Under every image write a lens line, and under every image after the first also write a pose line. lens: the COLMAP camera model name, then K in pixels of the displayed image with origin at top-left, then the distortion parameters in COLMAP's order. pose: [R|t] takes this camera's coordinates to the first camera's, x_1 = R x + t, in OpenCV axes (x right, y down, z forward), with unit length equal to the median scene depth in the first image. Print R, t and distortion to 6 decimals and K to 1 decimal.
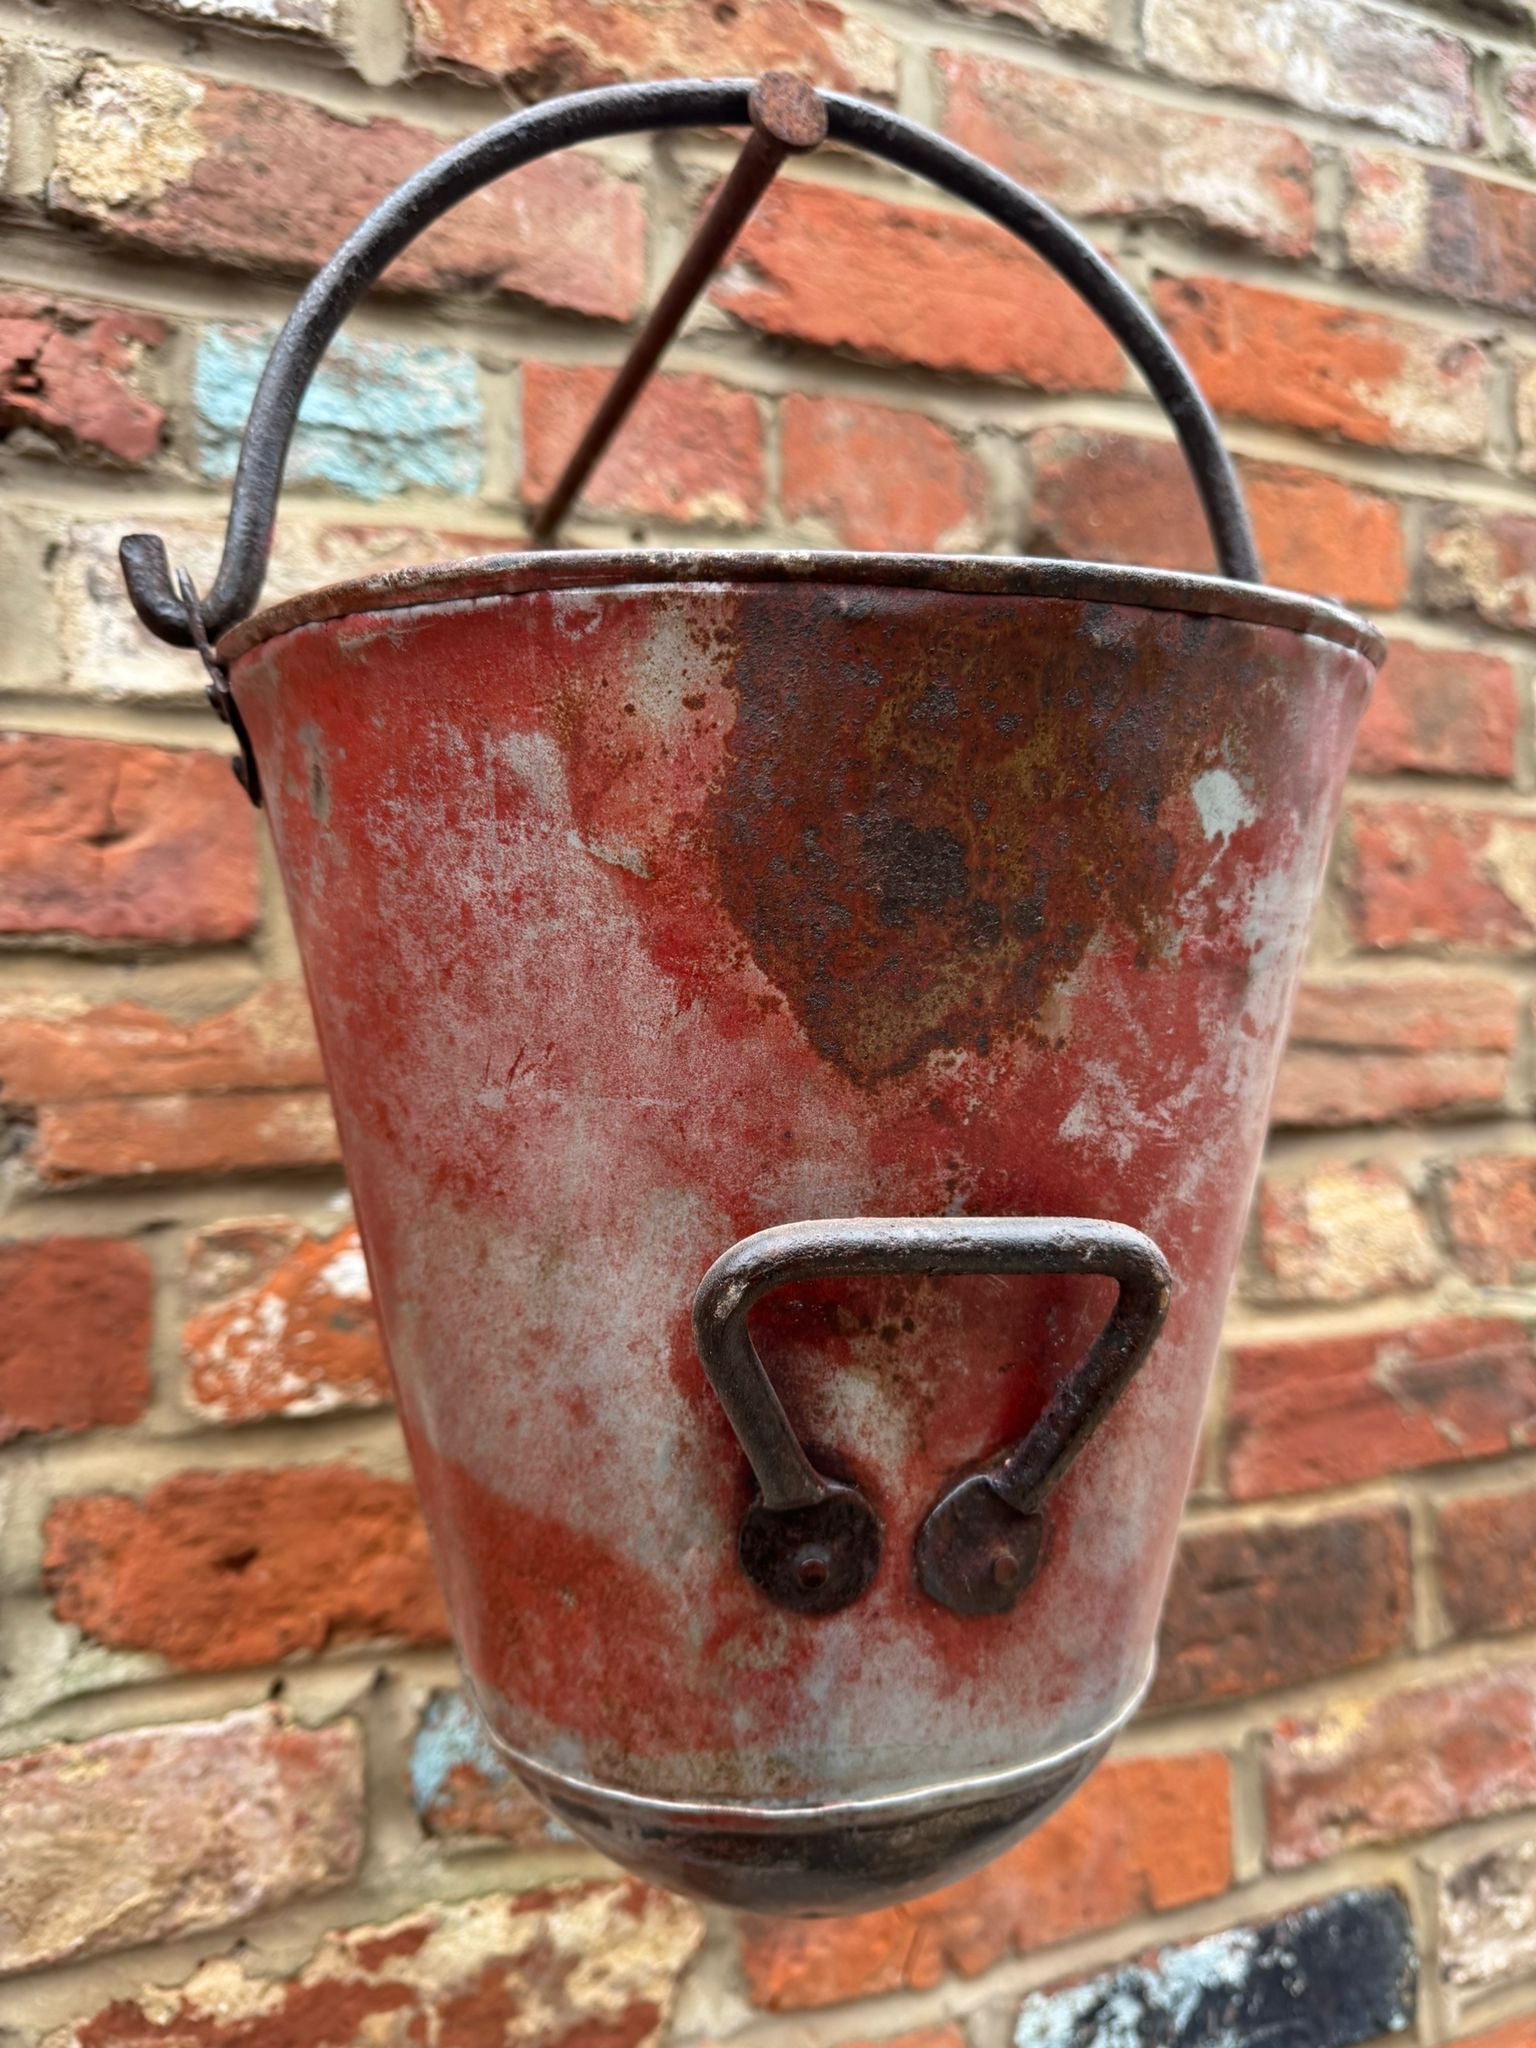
lens RADIAL K [[1462.8, 0, 751.4], [0, 1462.8, 1026.0], [0, 0, 1]] dist [-0.025947, -0.000105]
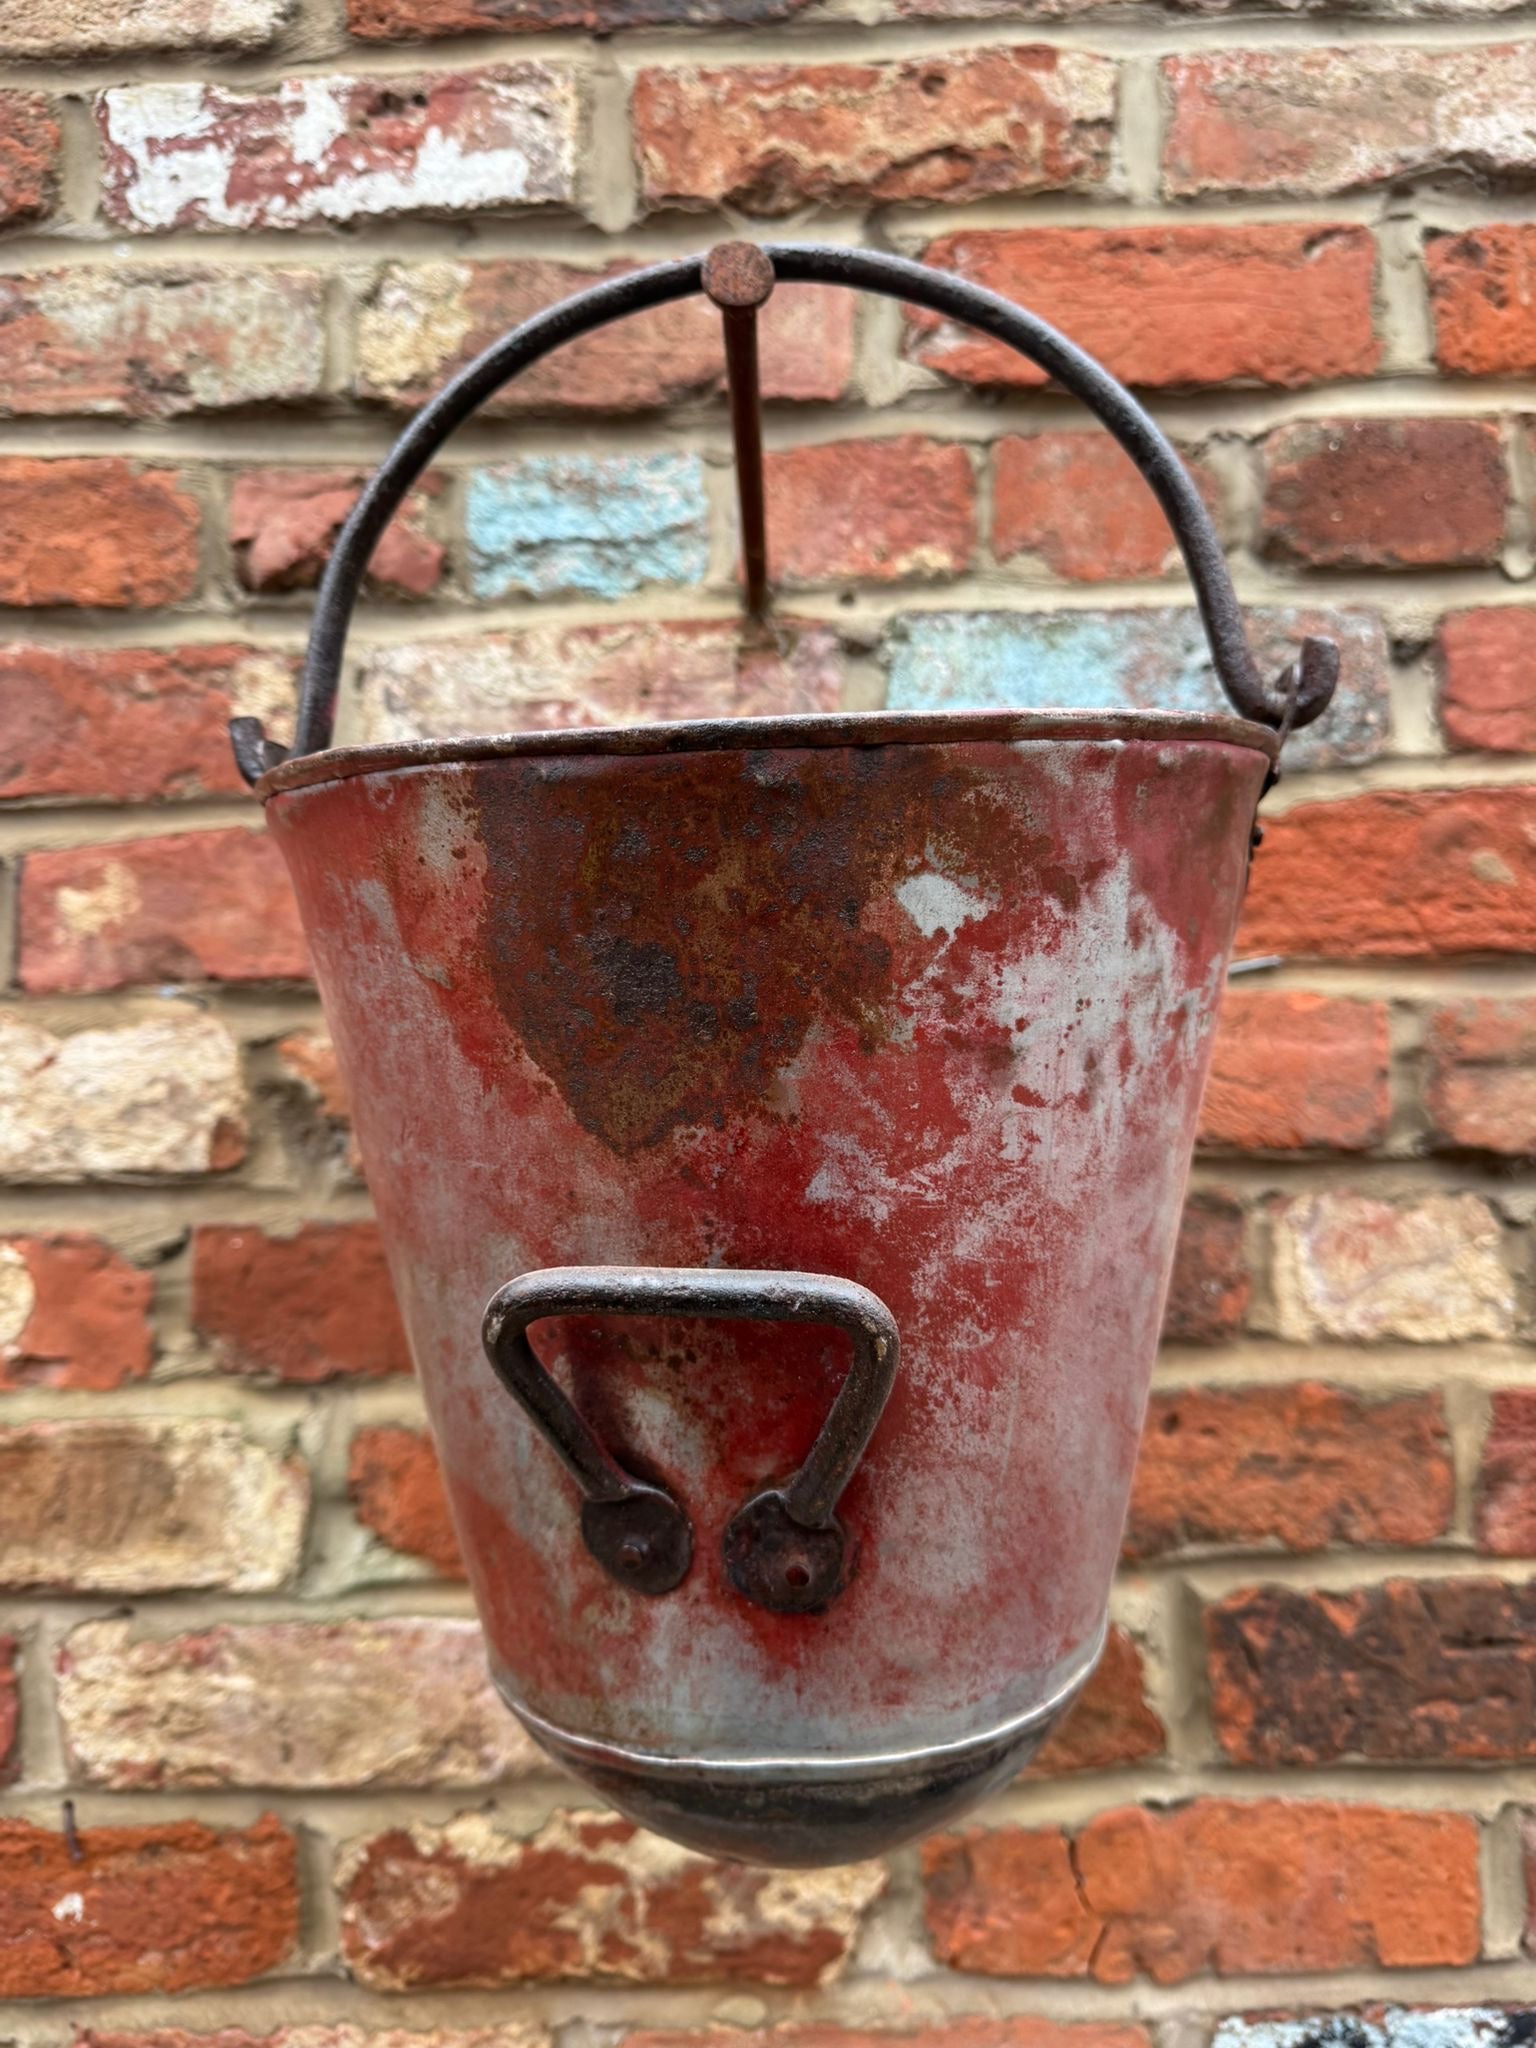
lens RADIAL K [[1462.8, 0, 773.0], [0, 1462.8, 1022.3], [0, 0, 1]] dist [-0.025947, -0.000105]
pose [[0.926151, -0.004811, -0.377123, 0.313408], [0.010944, 0.999840, 0.014122, -0.040260], [0.376994, -0.017206, 0.926056, -0.036366]]
